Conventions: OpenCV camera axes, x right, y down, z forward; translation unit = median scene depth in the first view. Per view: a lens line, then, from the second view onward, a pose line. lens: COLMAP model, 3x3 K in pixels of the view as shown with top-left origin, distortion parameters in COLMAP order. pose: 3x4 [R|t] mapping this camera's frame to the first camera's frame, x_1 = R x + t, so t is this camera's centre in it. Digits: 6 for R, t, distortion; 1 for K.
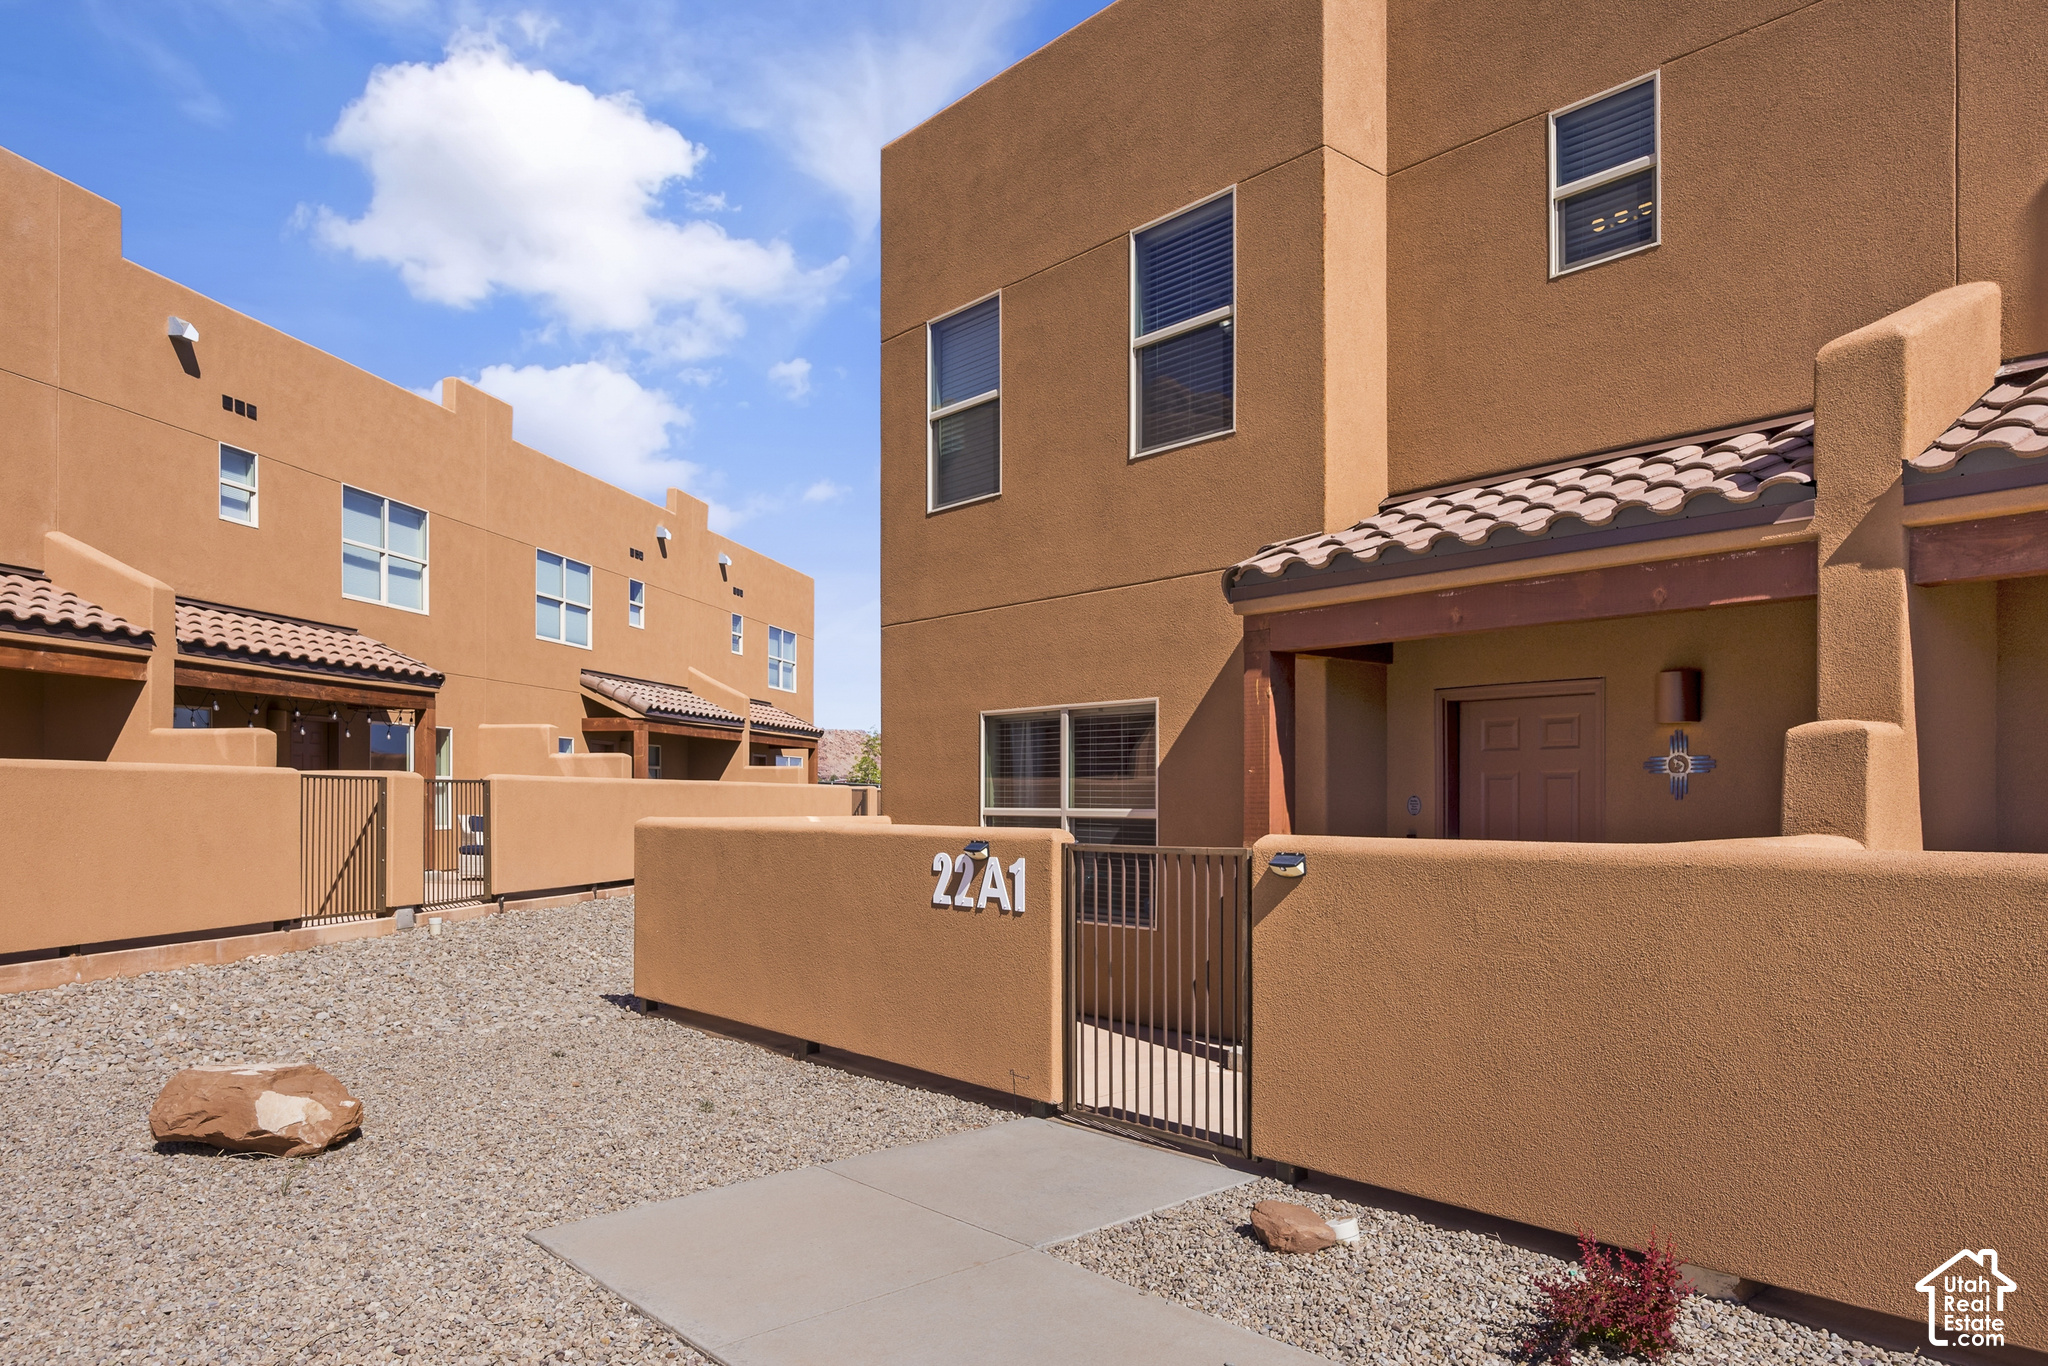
lens RADIAL K [[1355.5, 0, 1036.8], [0, 1355.5, 794.5], [0, 0, 1]] dist [-0.010201, -0.002875]
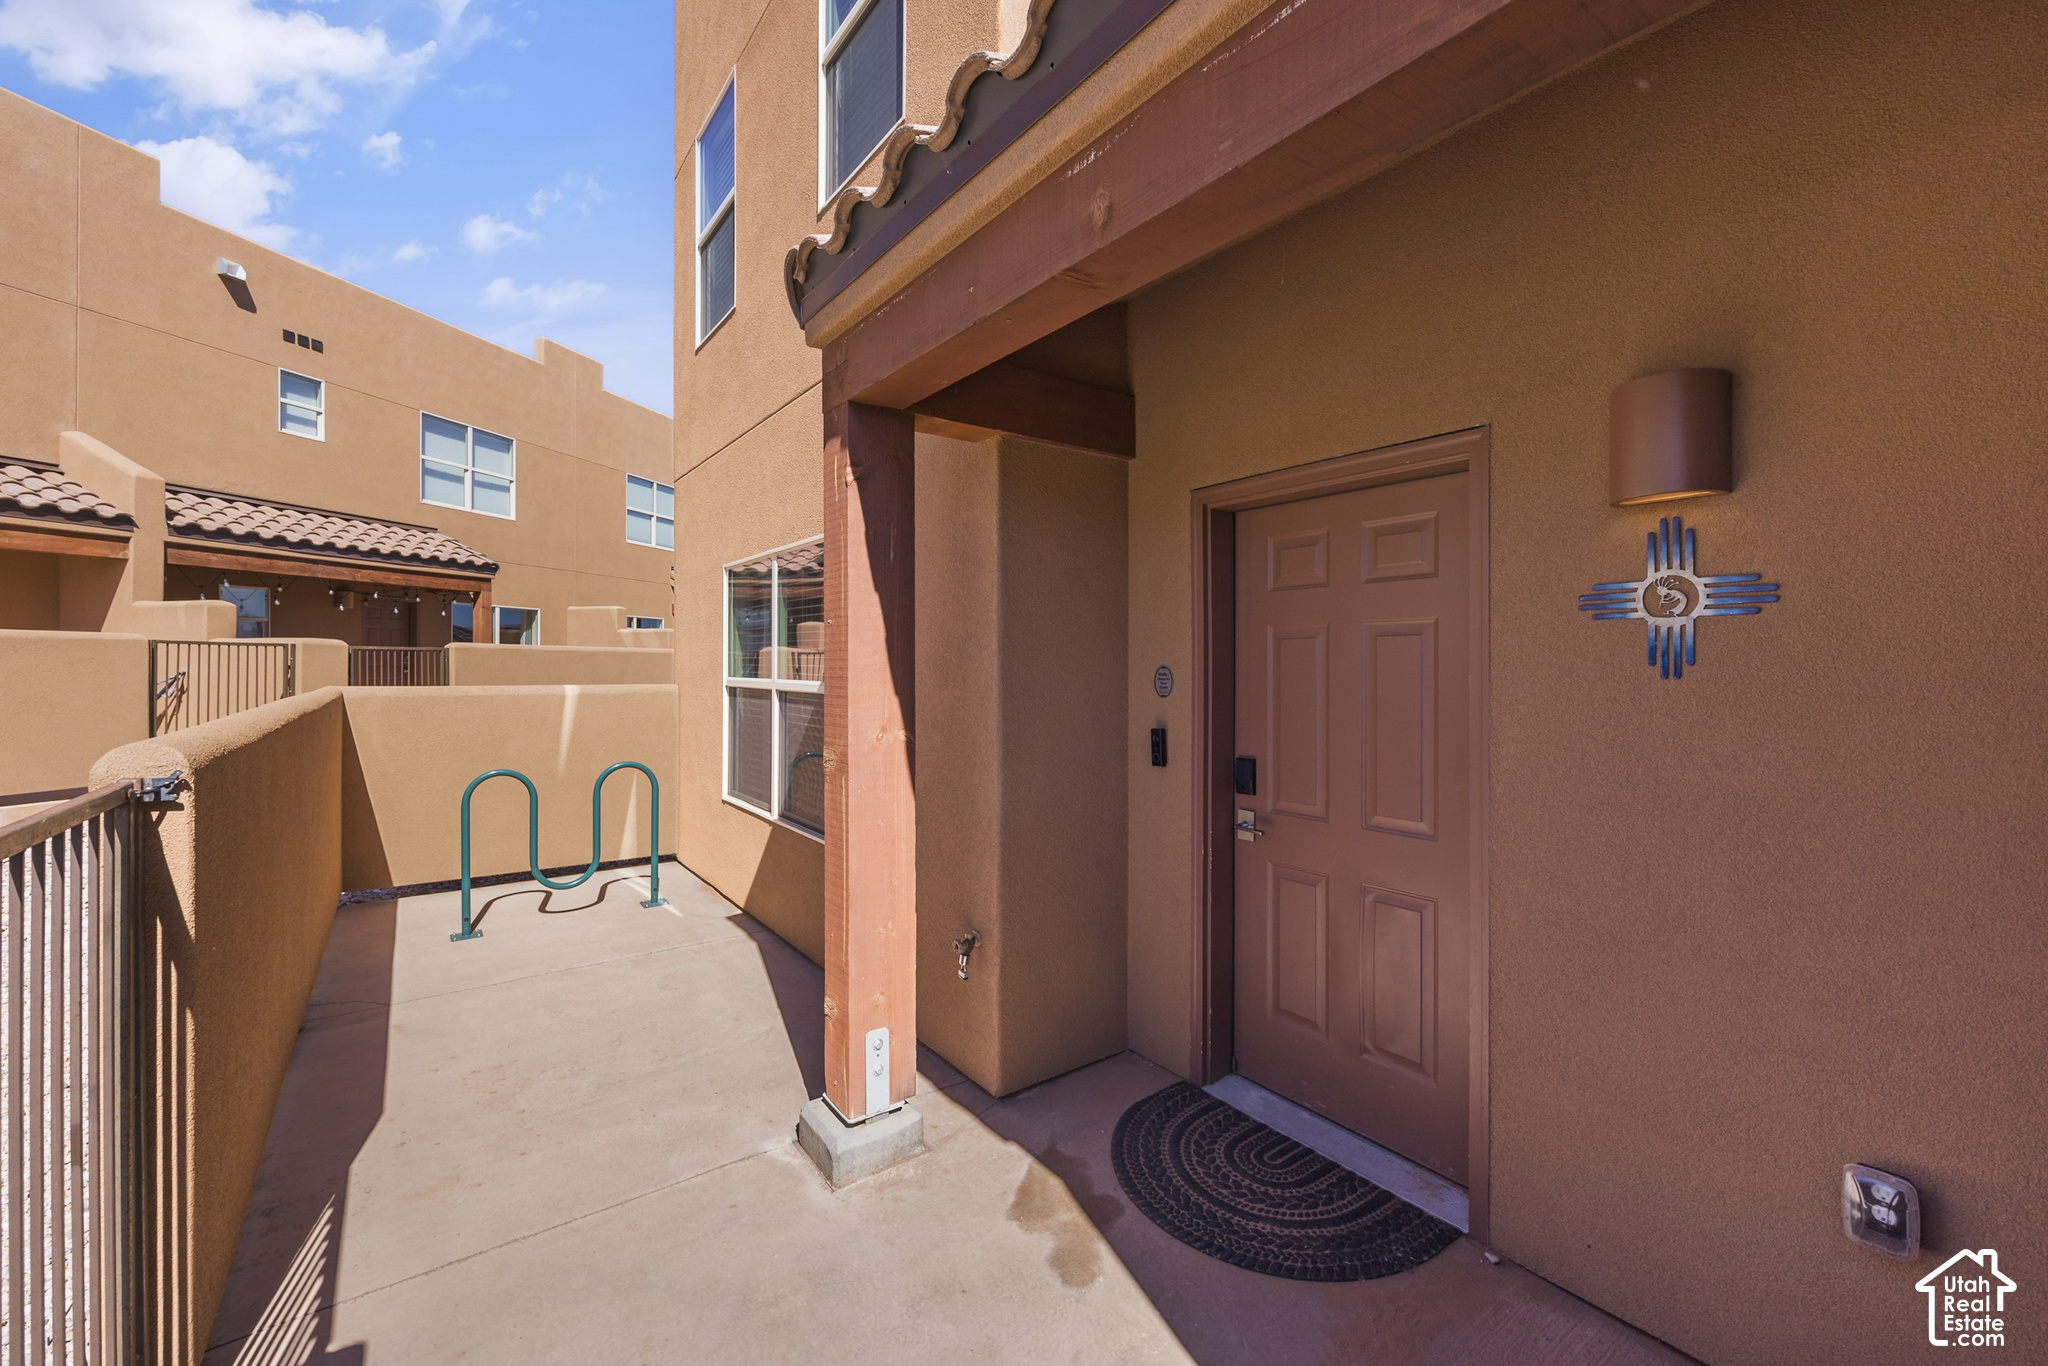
lens RADIAL K [[840.5, 0, 1021.9], [0, 840.5, 672.0], [0, 0, 1]] dist [-0.003949, -0.001125]
pose [[0.995522, 0.004413, -0.094430, 0.144200], [-0.003260, 0.999918, 0.012357, -0.000471], [0.094477, -0.011993, 0.995455, 0.350472]]
